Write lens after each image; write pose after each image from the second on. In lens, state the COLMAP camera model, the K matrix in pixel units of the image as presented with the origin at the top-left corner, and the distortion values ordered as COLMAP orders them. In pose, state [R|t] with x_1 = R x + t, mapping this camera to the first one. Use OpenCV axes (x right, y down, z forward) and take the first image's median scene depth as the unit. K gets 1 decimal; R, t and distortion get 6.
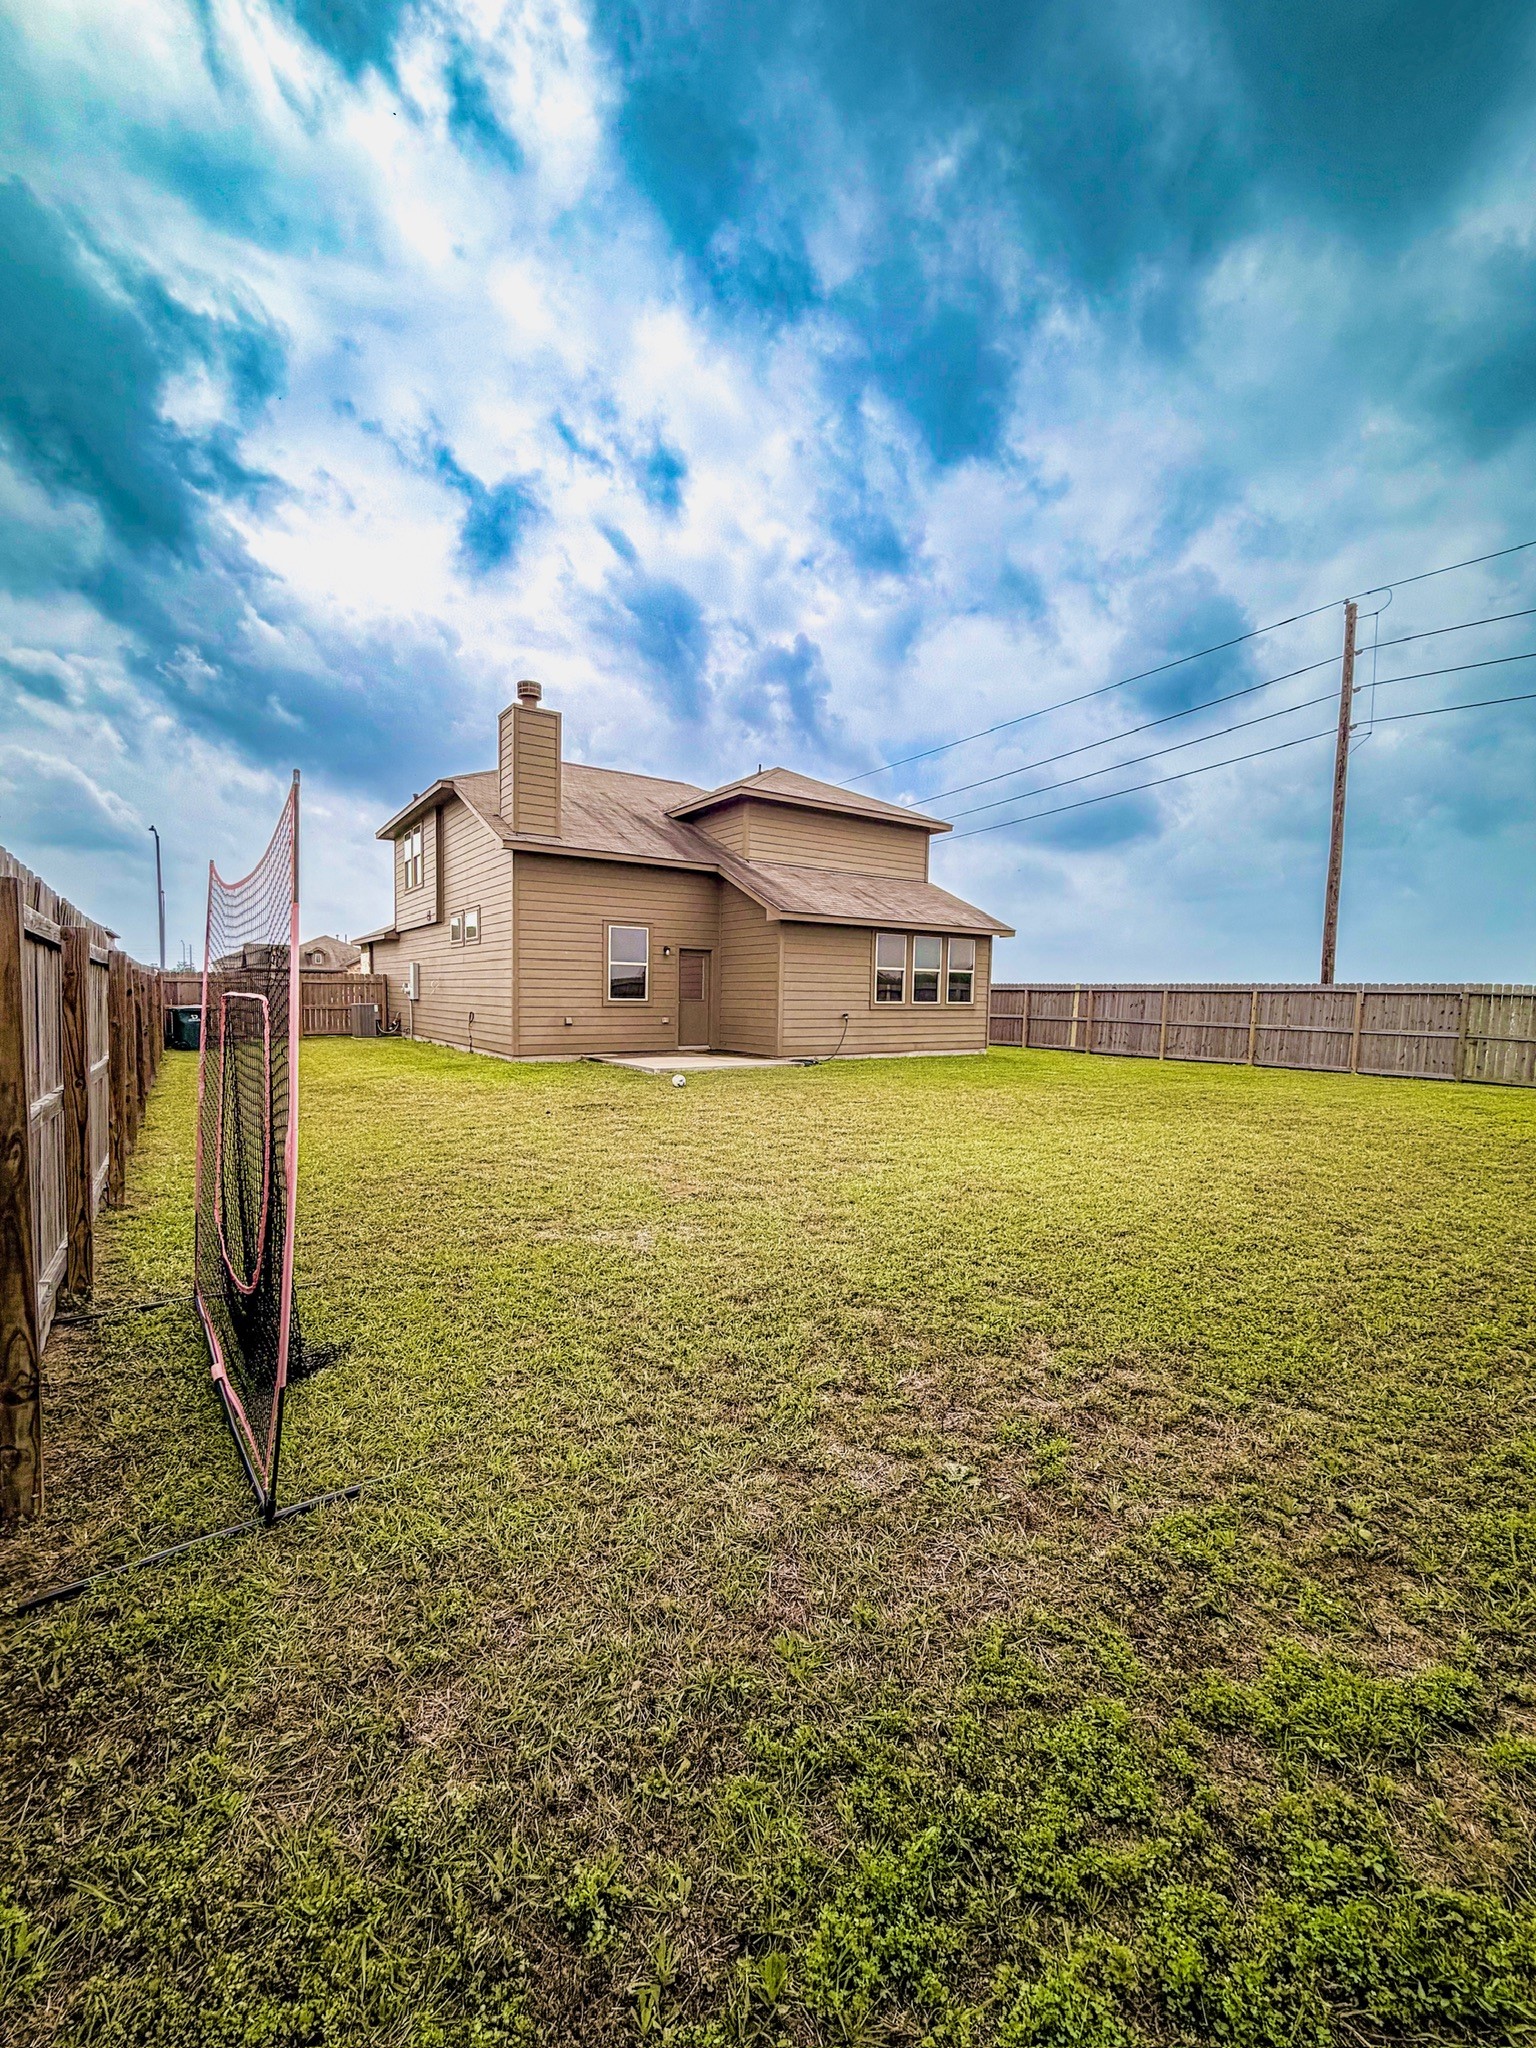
lens RADIAL K [[825.7, 0, 768.1], [0, 825.7, 1029.1], [0, 0, 1]] dist [0.000337, 0.000617]
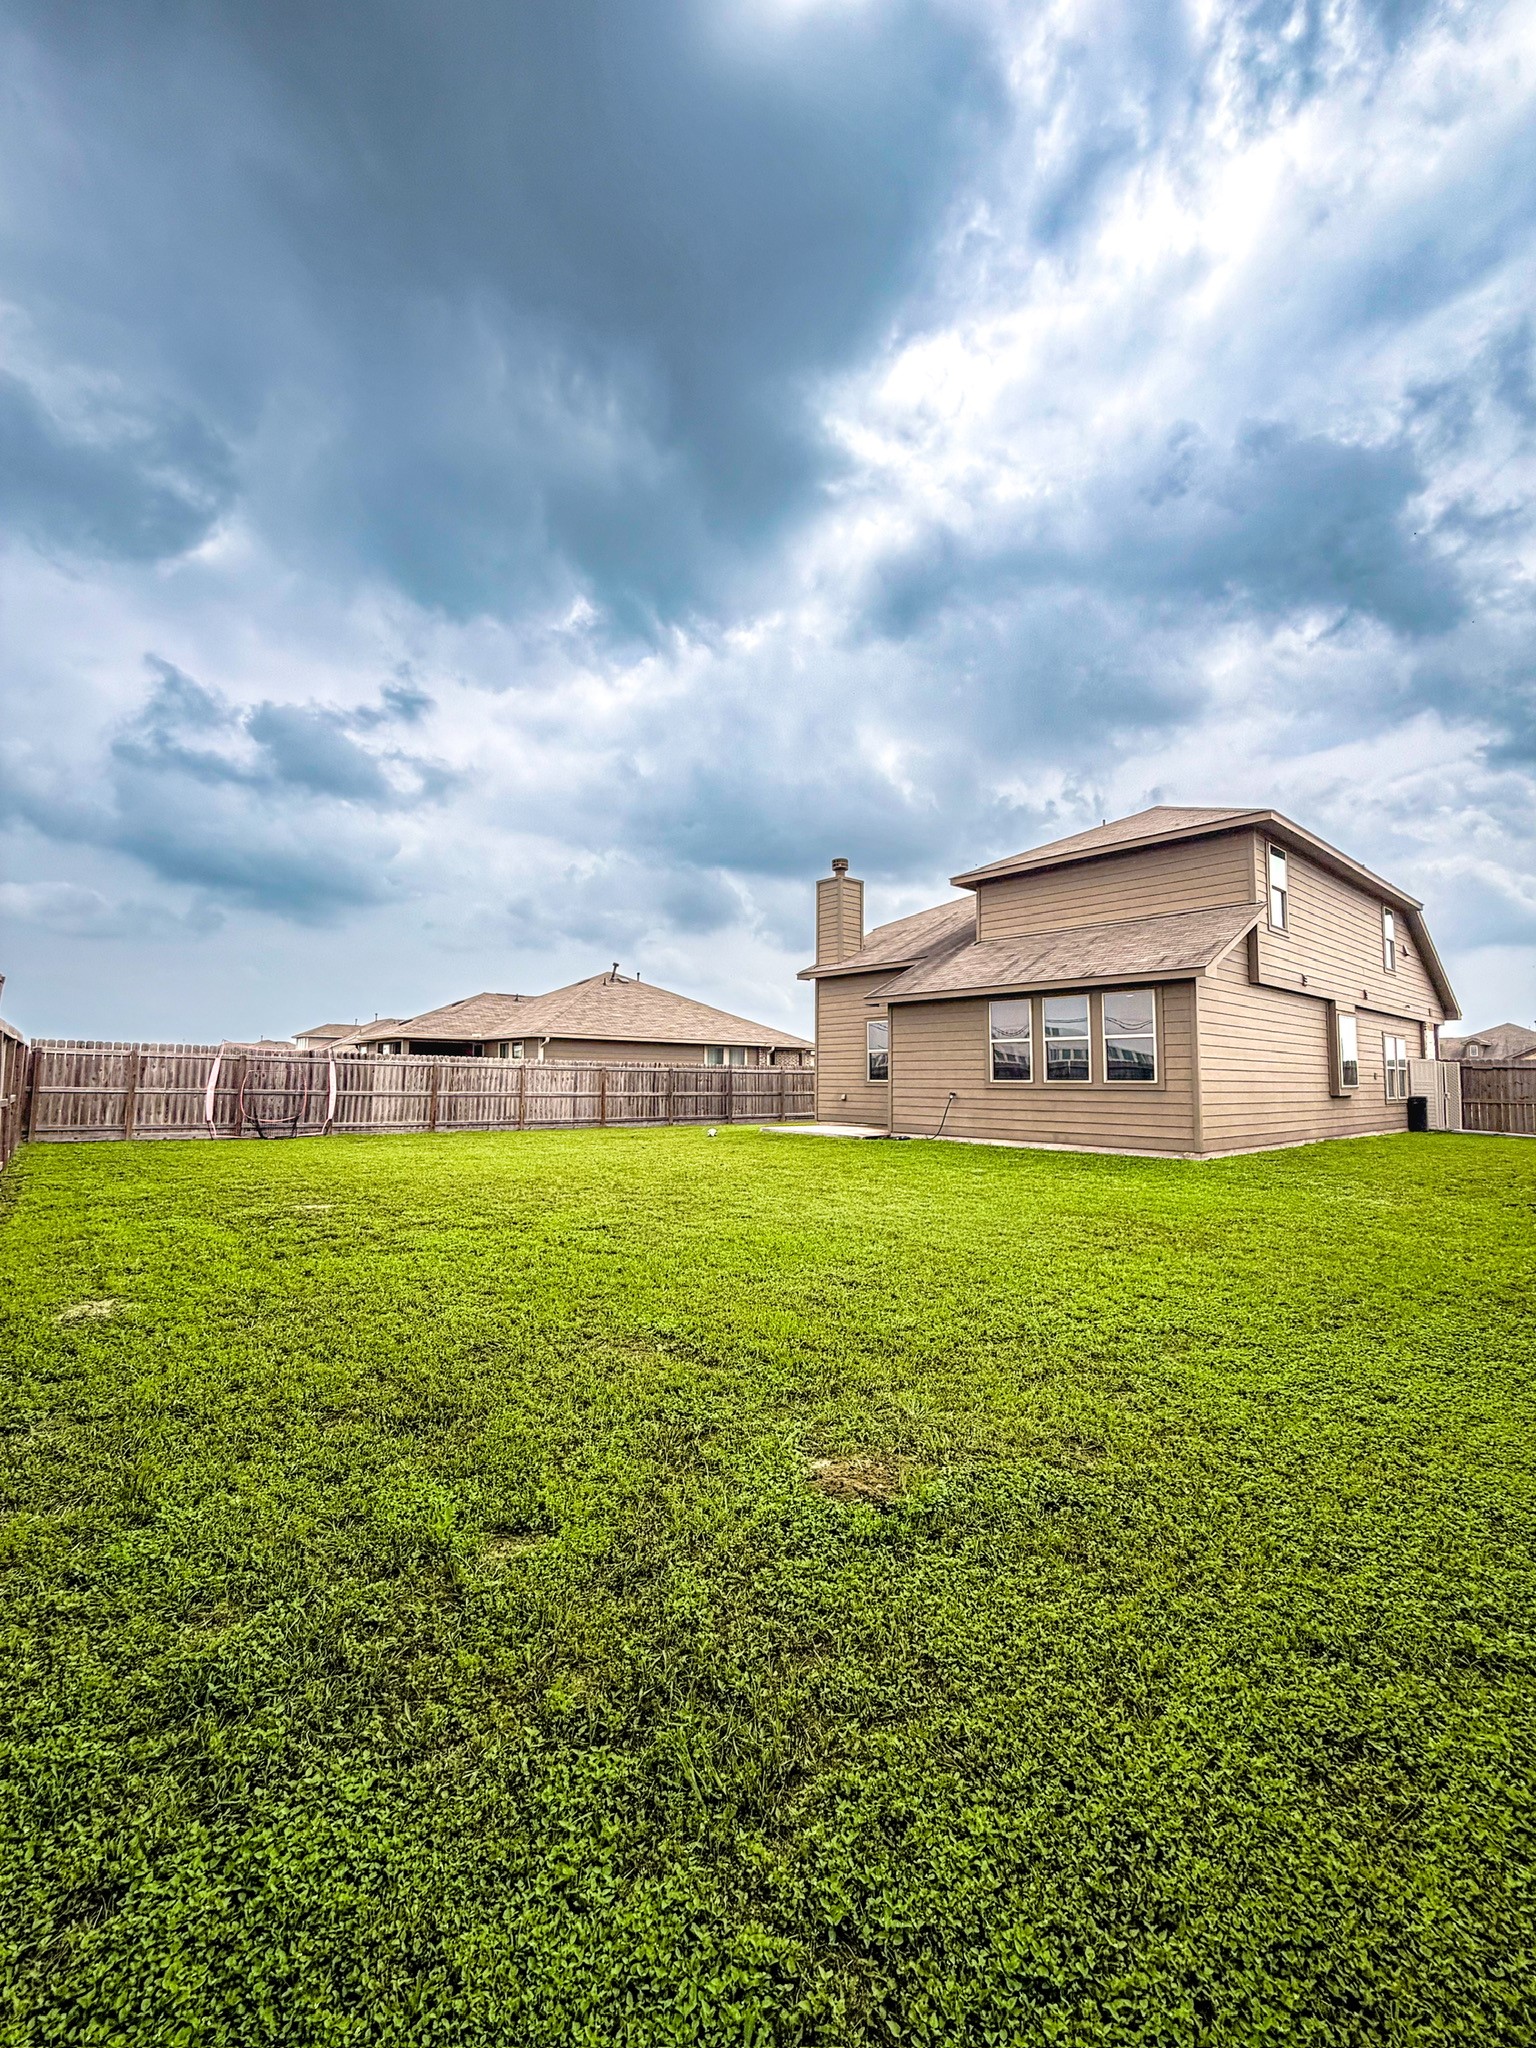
lens RADIAL K [[825.7, 0, 769.3], [0, 825.7, 1021.9], [0, 0, 1]] dist [0.000337, 0.000617]
pose [[0.123366, -0.081850, -0.988980, 0.970163], [-0.046568, 0.995017, -0.088159, -0.006580], [0.991268, 0.056931, 0.118940, 0.655450]]
